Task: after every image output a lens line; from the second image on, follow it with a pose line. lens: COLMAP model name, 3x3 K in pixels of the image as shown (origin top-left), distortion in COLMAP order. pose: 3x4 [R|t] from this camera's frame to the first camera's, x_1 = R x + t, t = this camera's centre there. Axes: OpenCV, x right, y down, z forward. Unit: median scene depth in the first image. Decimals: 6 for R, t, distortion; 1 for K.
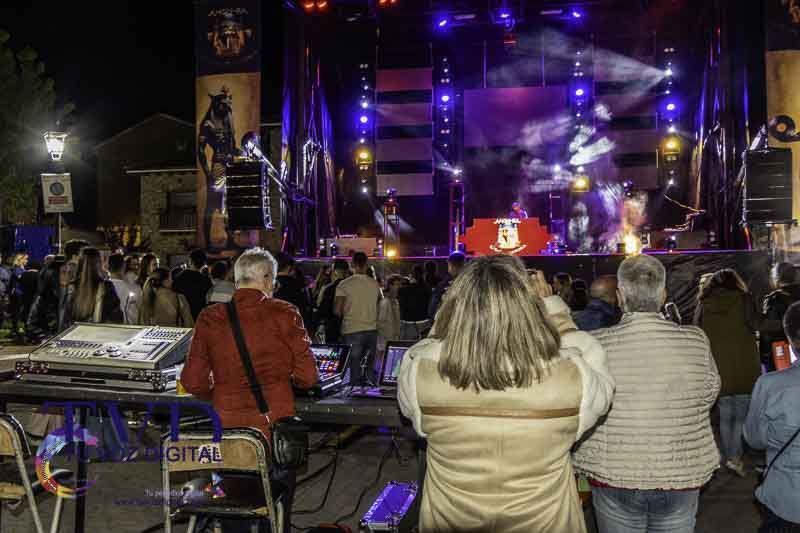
lens RADIAL K [[888.3, 0, 407.2], [0, 888.3, 266.0], [0, 0, 1]] dist [0.038004, -0.012789]
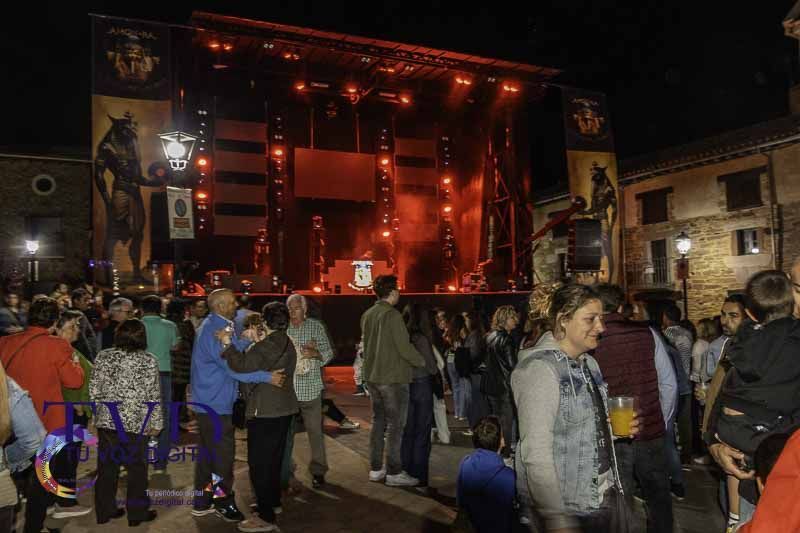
lens RADIAL K [[645.4, 0, 400.0], [0, 645.4, 266.5], [0, 0, 1]] dist [-0.003437, -0.008008]
pose [[0.829767, 0.030534, 0.557274, -0.332086], [-0.006913, 0.998988, -0.044443, -0.008692], [-0.558067, 0.033025, 0.829138, 0.274985]]
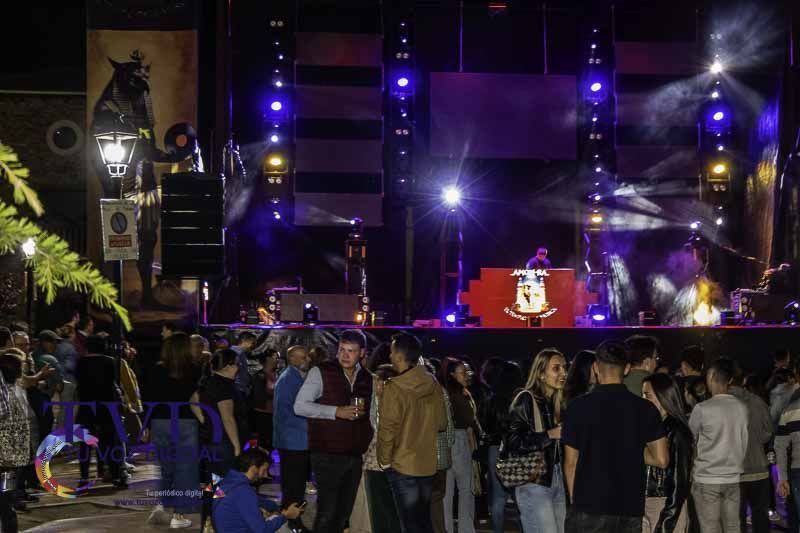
lens RADIAL K [[1396.5, 0, 400.0], [0, 1396.5, 266.5], [0, 0, 1]] dist [-0.022756, 0.083173]
pose [[0.958122, 0.025268, 0.285245, -0.295680], [-0.015019, 0.999163, -0.038060, -0.013593], [-0.285968, 0.032182, 0.957699, 0.010287]]
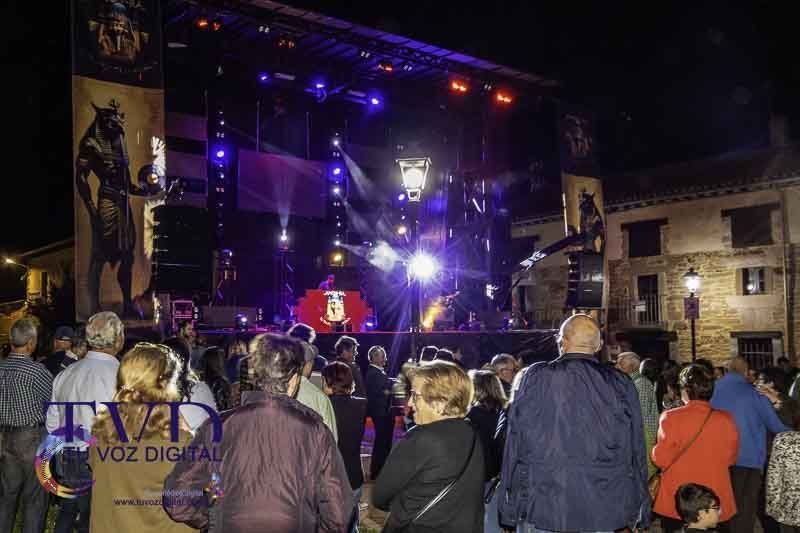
lens RADIAL K [[792.2, 0, 360.4], [0, 792.2, 291.5], [0, 0, 1]] dist [0.007433, 0.003597]
pose [[0.691512, 0.046878, 0.720842, -0.519392], [-0.021171, 0.998779, -0.044643, -0.014332], [-0.722055, 0.015610, 0.691660, 0.384593]]
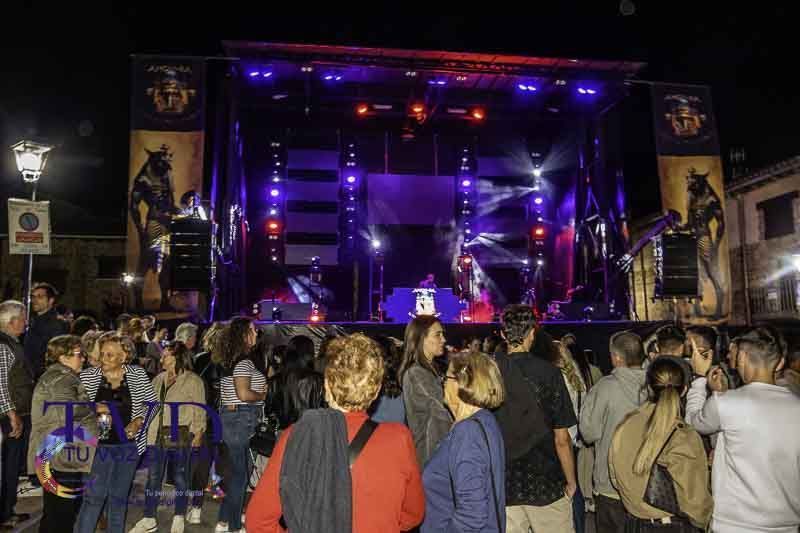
lens RADIAL K [[645.4, 0, 400.0], [0, 645.4, 266.5], [0, 0, 1]] dist [-0.003437, -0.008008]
pose [[0.952642, 0.040178, 0.301429, -0.162127], [-0.011395, 0.995254, -0.096647, -0.002811], [-0.303882, 0.088635, 0.948578, 0.261941]]
